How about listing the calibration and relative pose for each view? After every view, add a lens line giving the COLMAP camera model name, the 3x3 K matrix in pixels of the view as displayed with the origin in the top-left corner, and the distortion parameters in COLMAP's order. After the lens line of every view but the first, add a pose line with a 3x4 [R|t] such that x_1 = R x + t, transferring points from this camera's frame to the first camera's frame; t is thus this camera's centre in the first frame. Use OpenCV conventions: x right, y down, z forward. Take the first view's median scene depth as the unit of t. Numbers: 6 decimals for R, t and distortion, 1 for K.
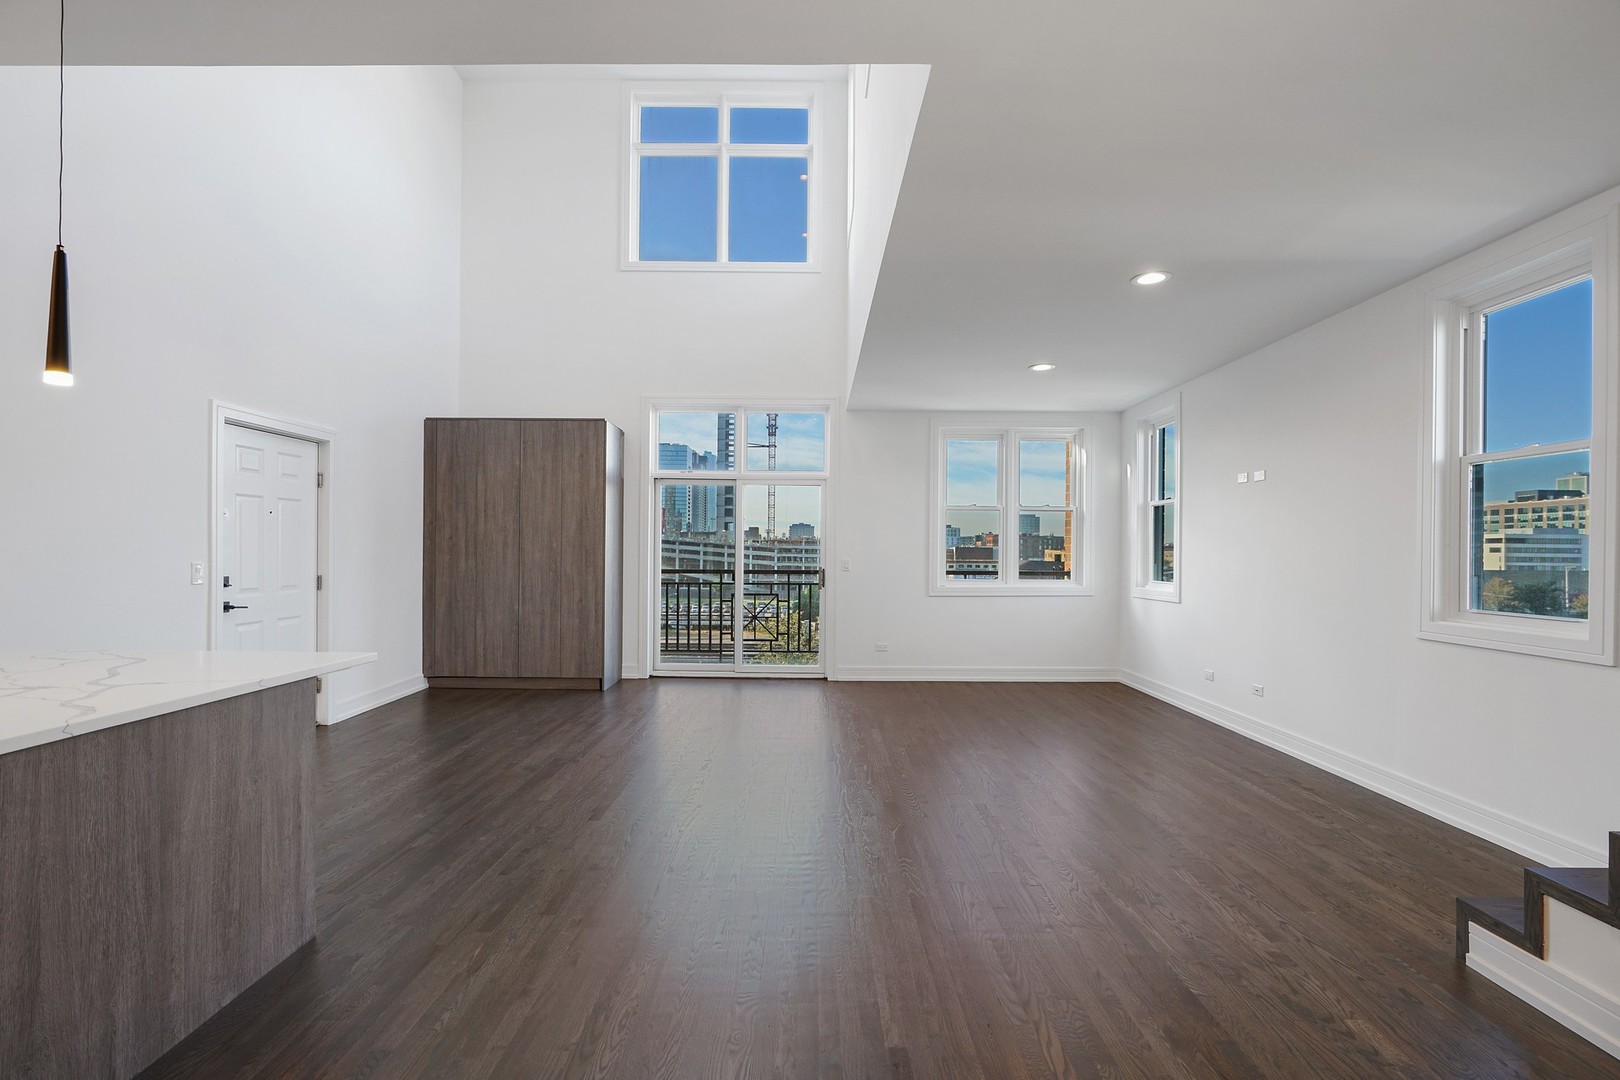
lens RADIAL K [[740.8, 0, 817.4], [0, 740.8, 549.6], [0, 0, 1]] dist [-0.003368, -0.000580]
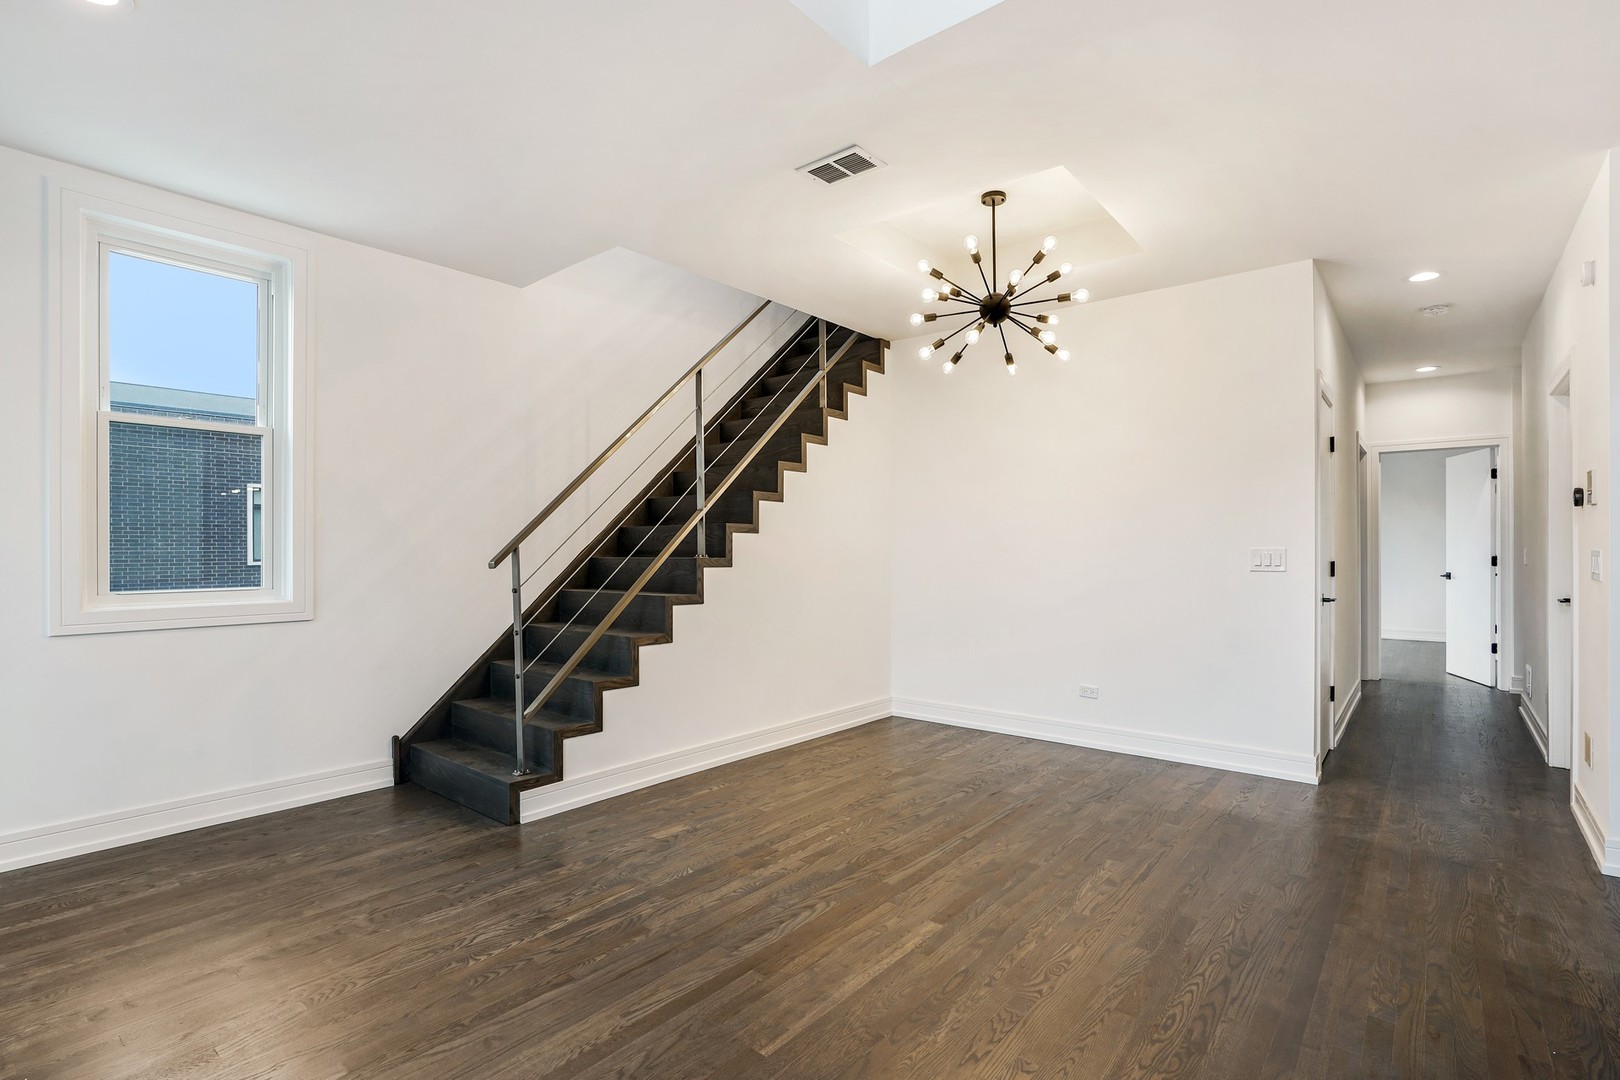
lens RADIAL K [[785.2, 0, 810.0], [0, 785.2, 540.0], [0, 0, 1]] dist [-0.013466, 0.000169]
pose [[-0.768981, -0.000987, 0.639271, -0.336625], [-0.006465, 0.999960, -0.006232, 0.025847], [-0.639239, -0.008925, -0.768956, 1.277058]]
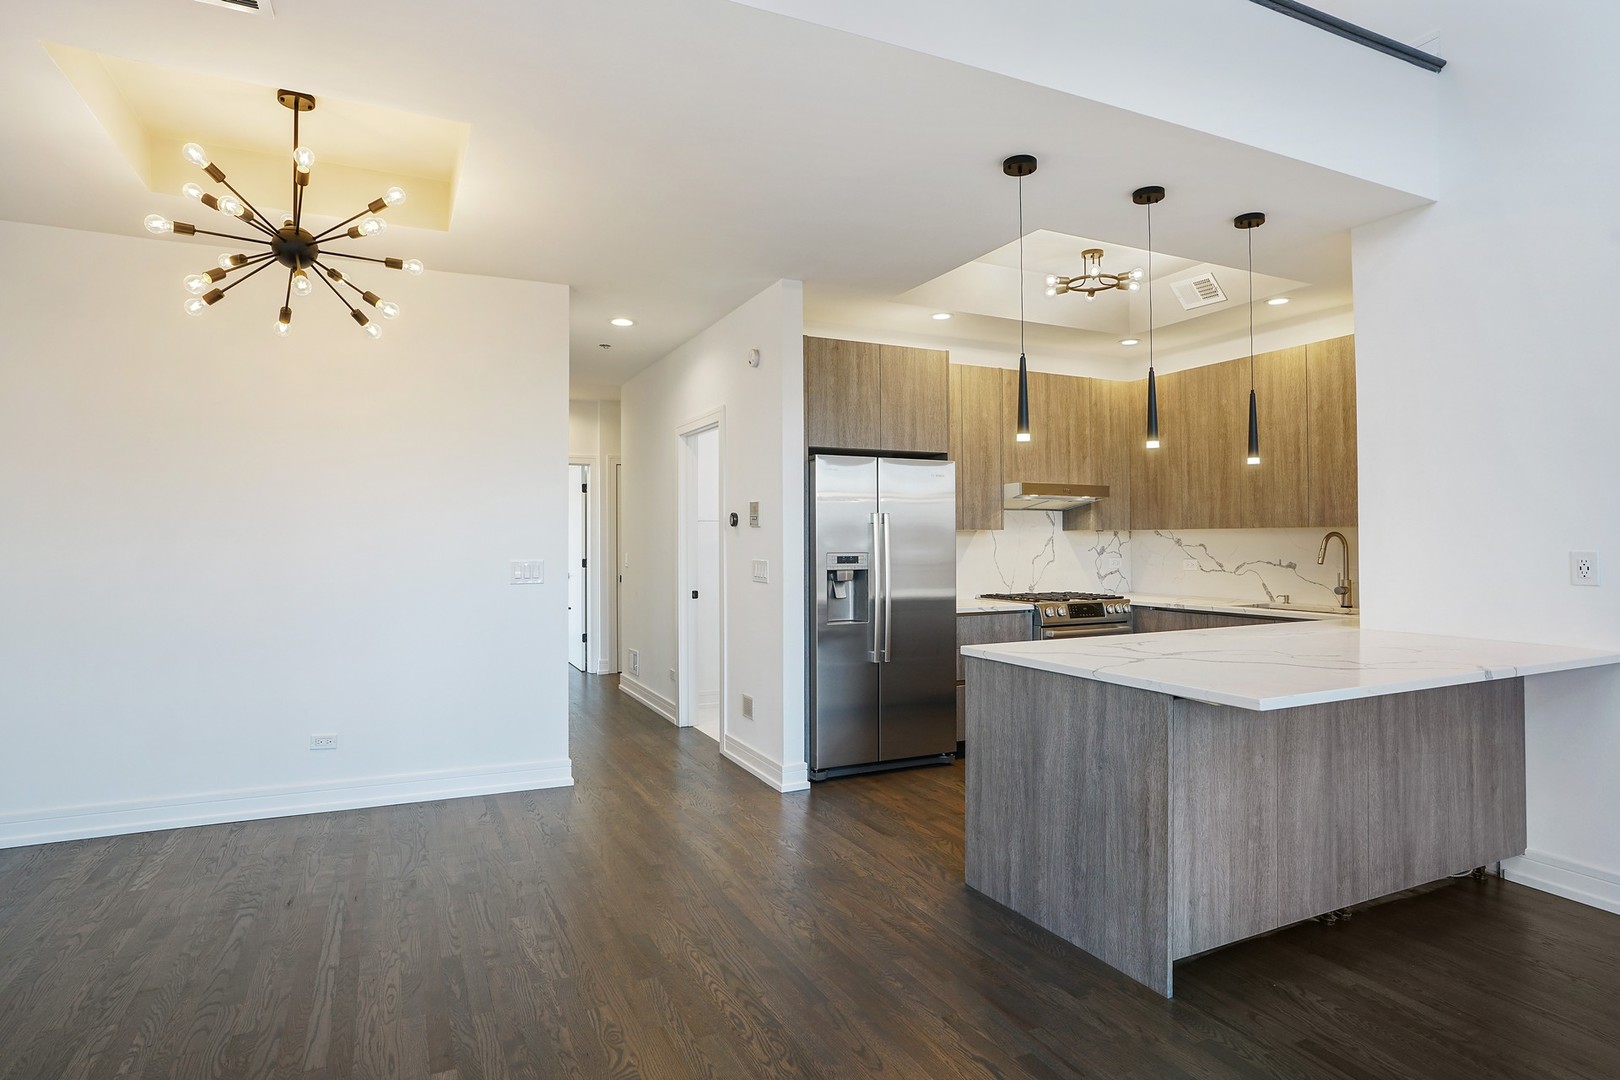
lens RADIAL K [[891.6, 0, 812.1], [0, 891.6, 527.7], [0, 0, 1]] dist [-0.027347, 0.001761]
pose [[-0.904062, -0.008884, -0.427309, 0.100282], [-0.001492, 0.999843, -0.017630, -0.002204], [0.427398, -0.015301, -0.903934, 1.327216]]
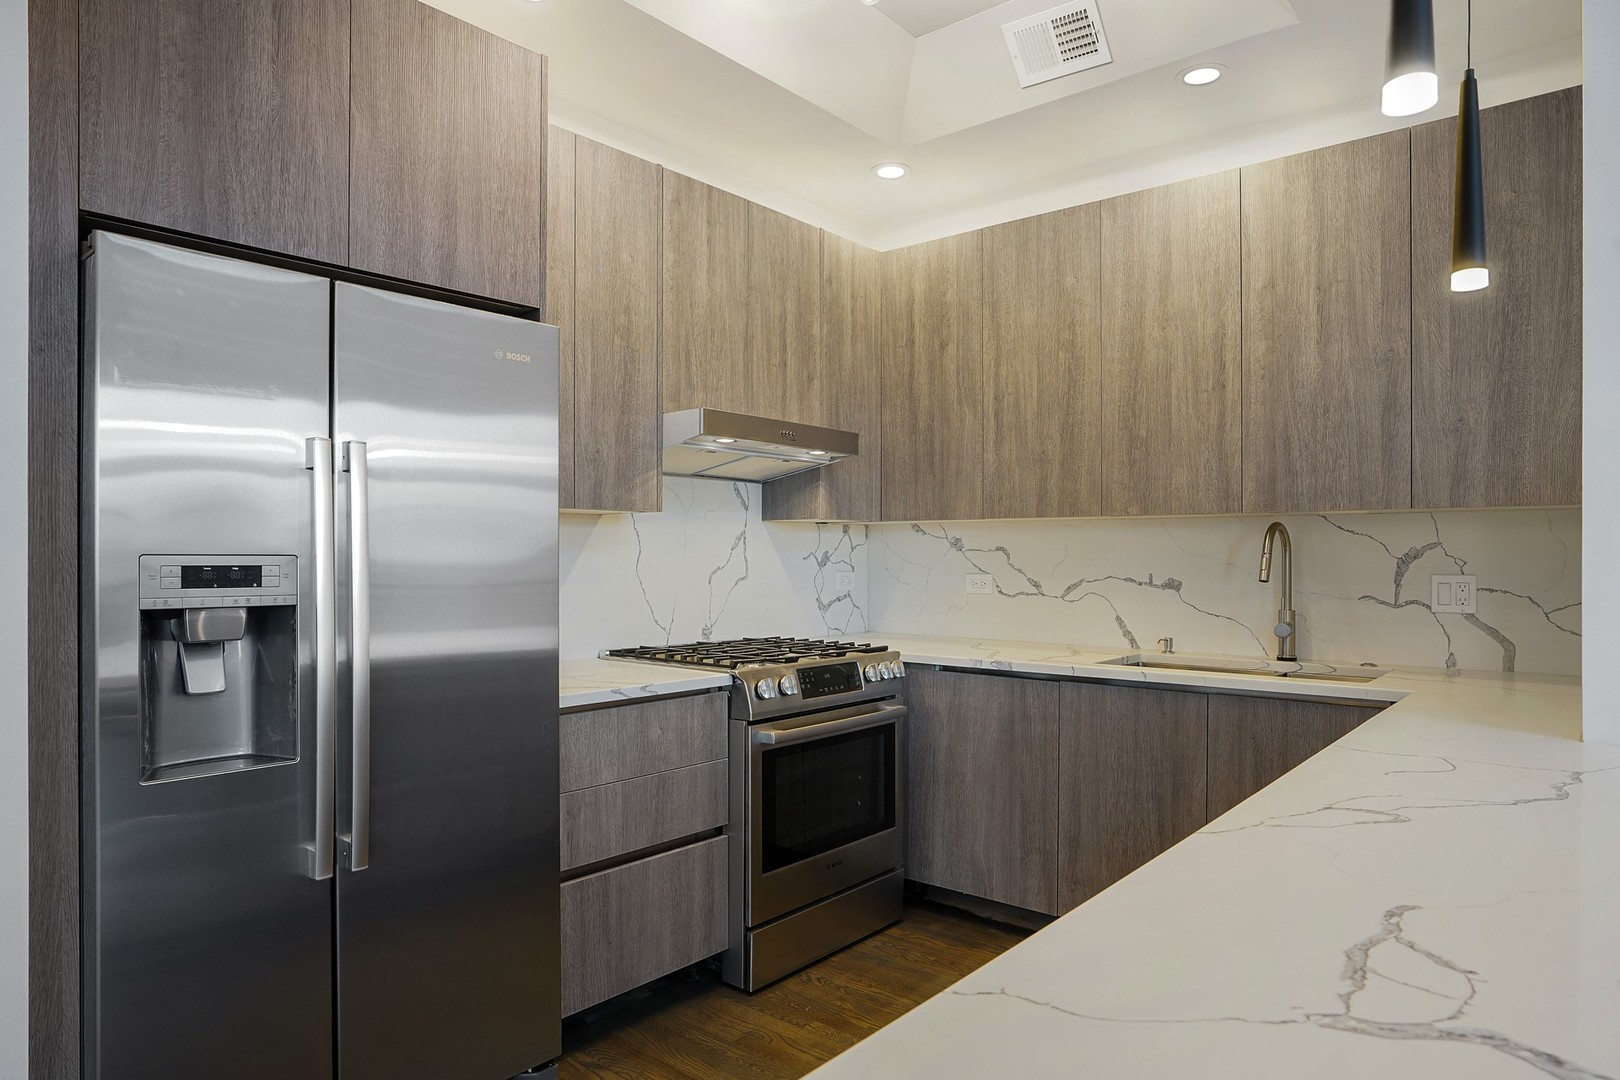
lens RADIAL K [[986.1, 0, 813.2], [0, 986.1, 555.4], [0, 0, 1]] dist [-0.053984, 0.001117]
pose [[-0.652828, -0.006726, -0.757476, -0.409996], [-0.005123, 0.999977, -0.004465, 0.014516], [0.757489, 0.000966, -0.652847, 0.579223]]
